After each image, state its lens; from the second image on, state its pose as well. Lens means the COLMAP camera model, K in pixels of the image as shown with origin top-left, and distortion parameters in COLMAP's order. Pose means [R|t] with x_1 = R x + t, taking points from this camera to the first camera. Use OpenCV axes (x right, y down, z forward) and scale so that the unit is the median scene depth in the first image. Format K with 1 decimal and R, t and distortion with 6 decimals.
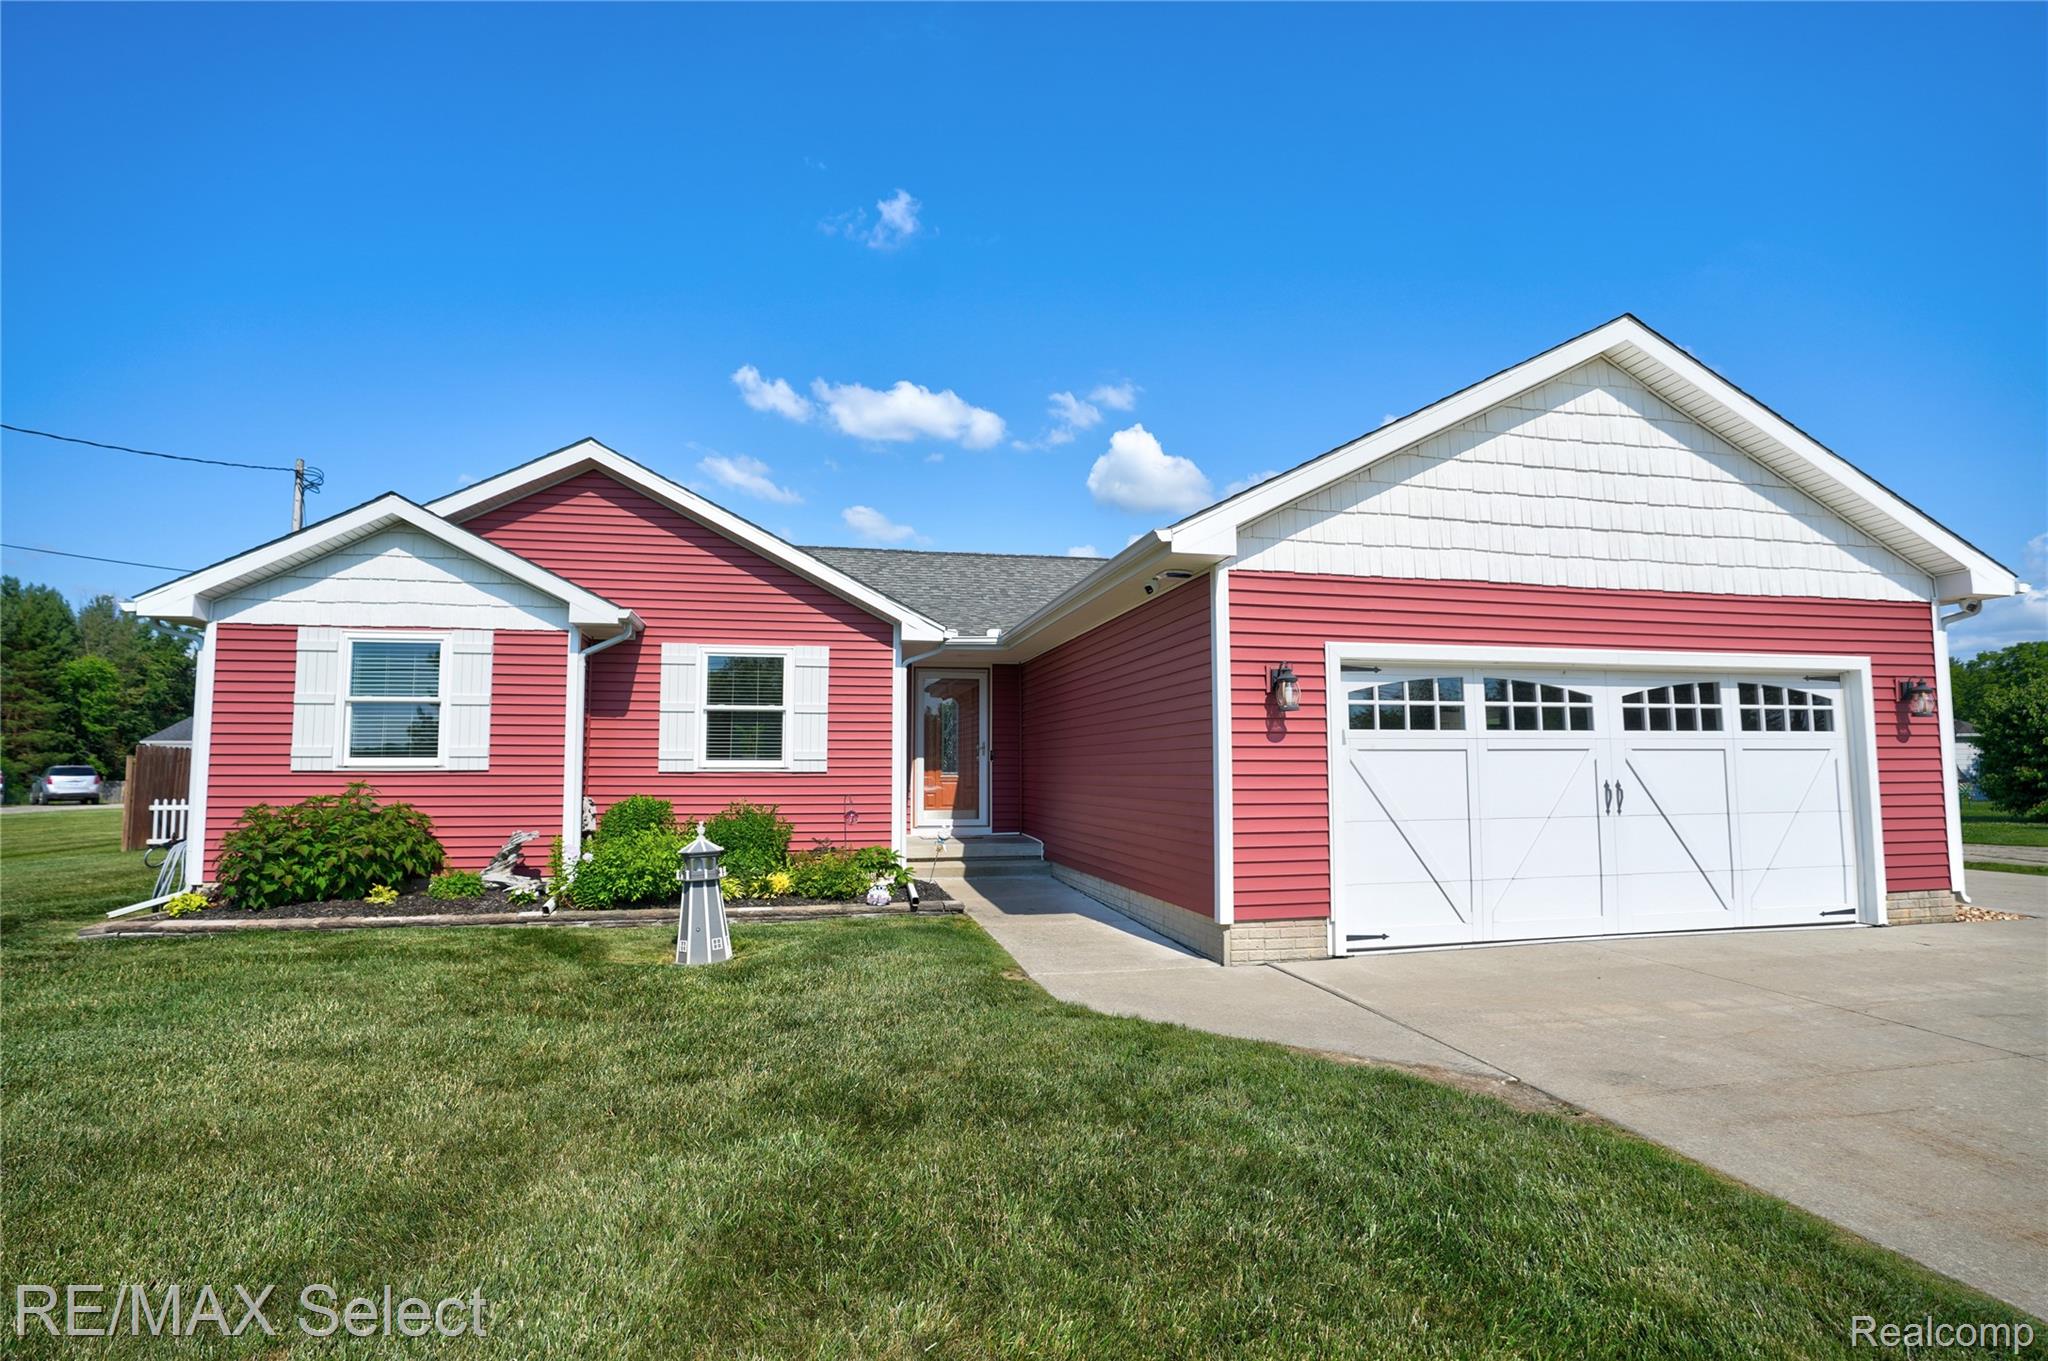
lens RADIAL K [[1053.0, 0, 1024.0], [0, 1053.0, 680.5], [0, 0, 1]] dist [-0.056565, 0.001246]
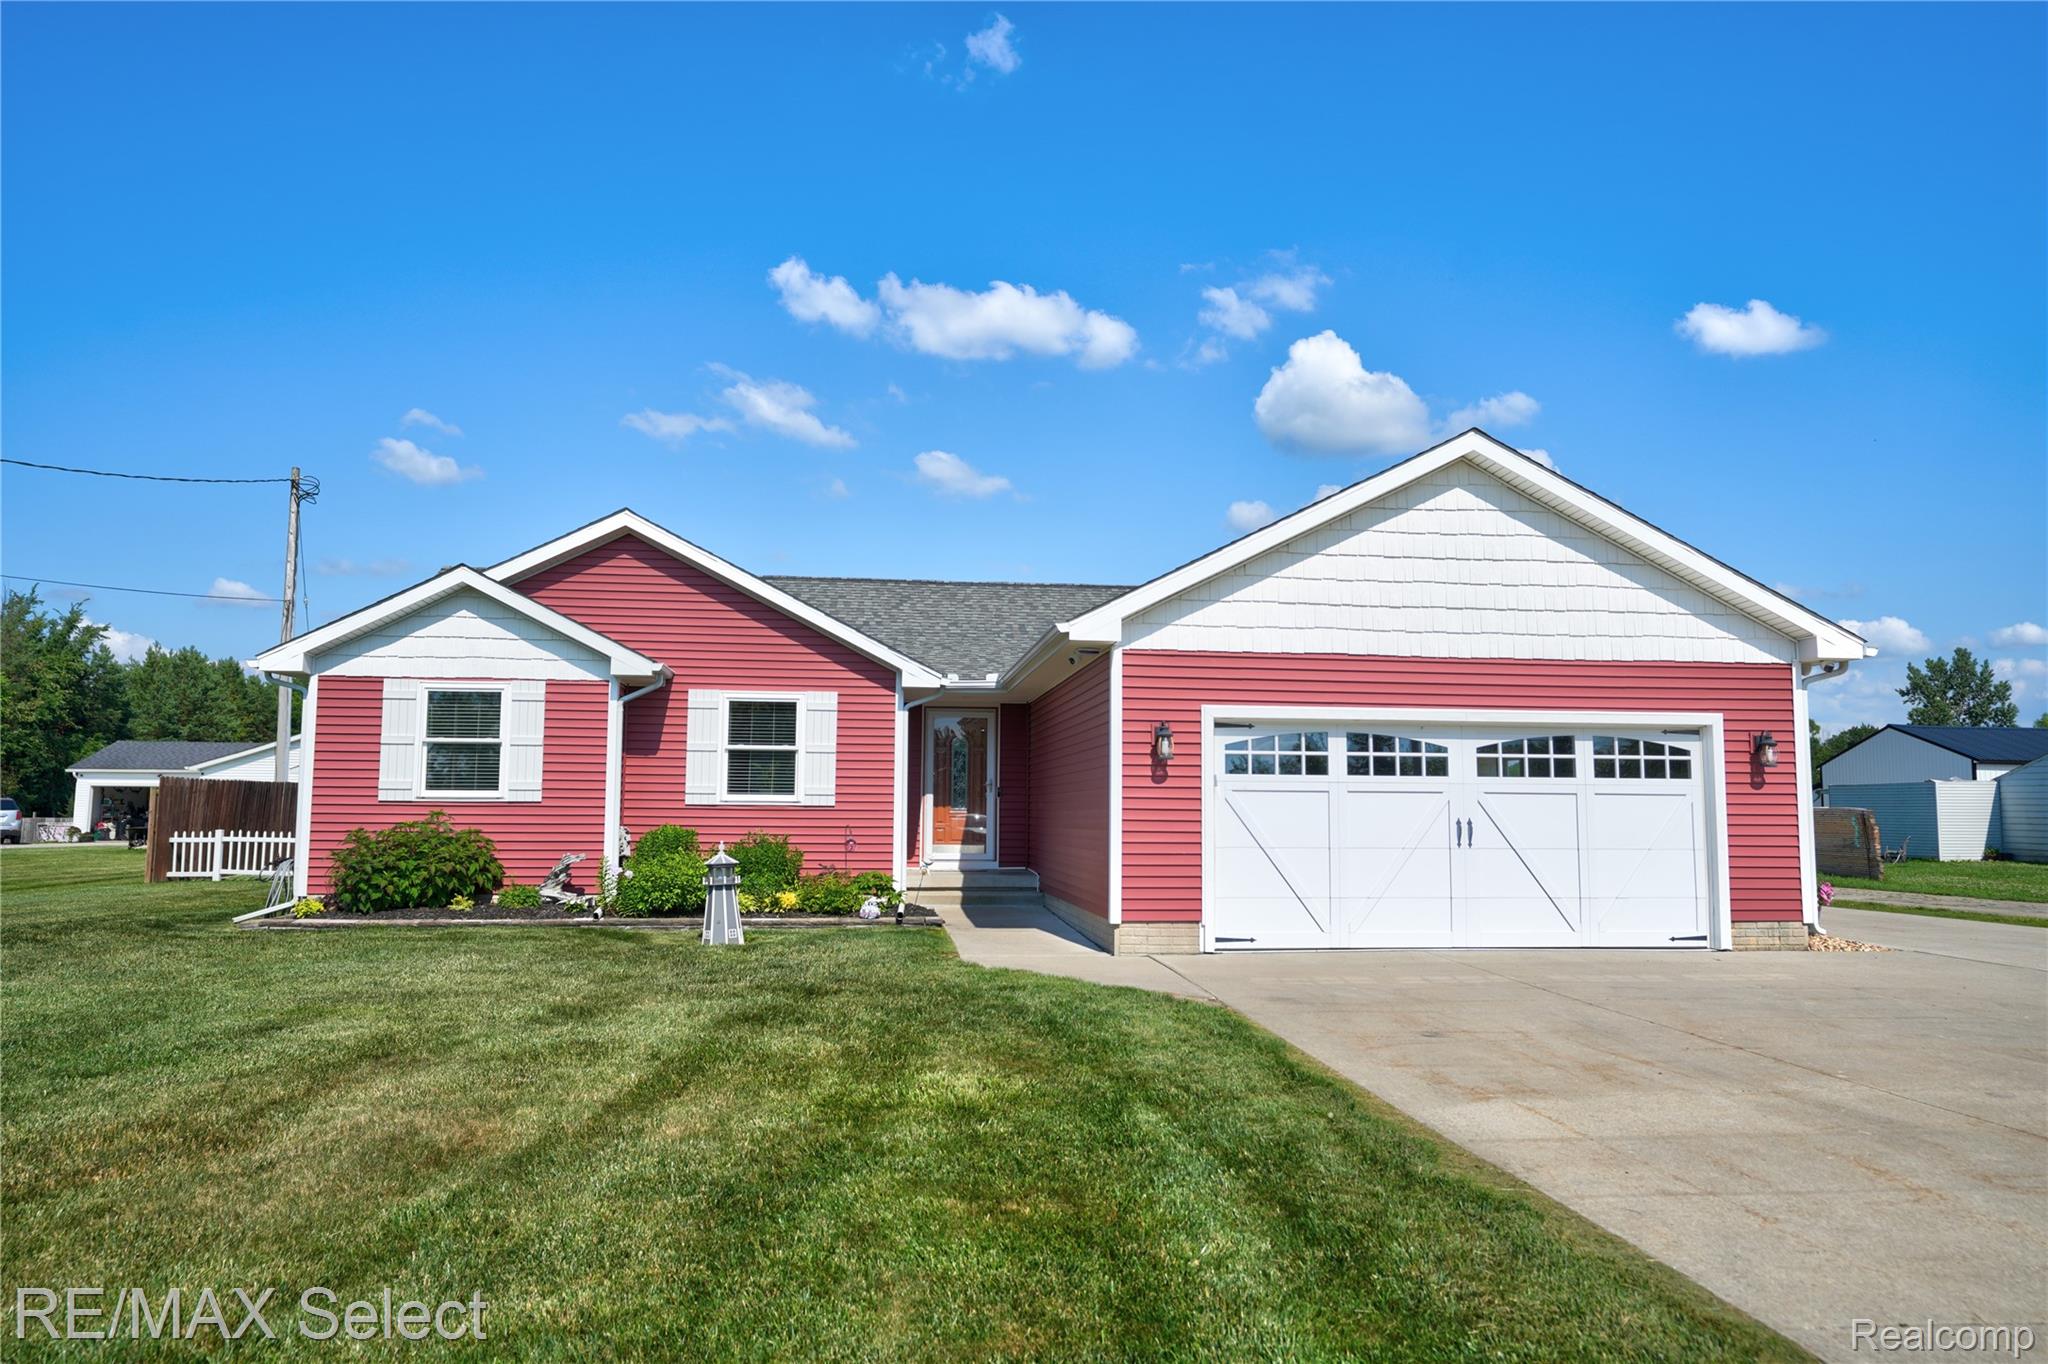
lens RADIAL K [[1448.6, 0, 1024.0], [0, 1448.6, 682.0], [0, 0, 1]] dist [-0.032425, -0.000646]
pose [[0.995414, 0.001684, -0.095646, 0.204437], [-0.002203, 0.999983, -0.005323, -0.046589], [0.095636, 0.005509, 0.995401, -0.649977]]
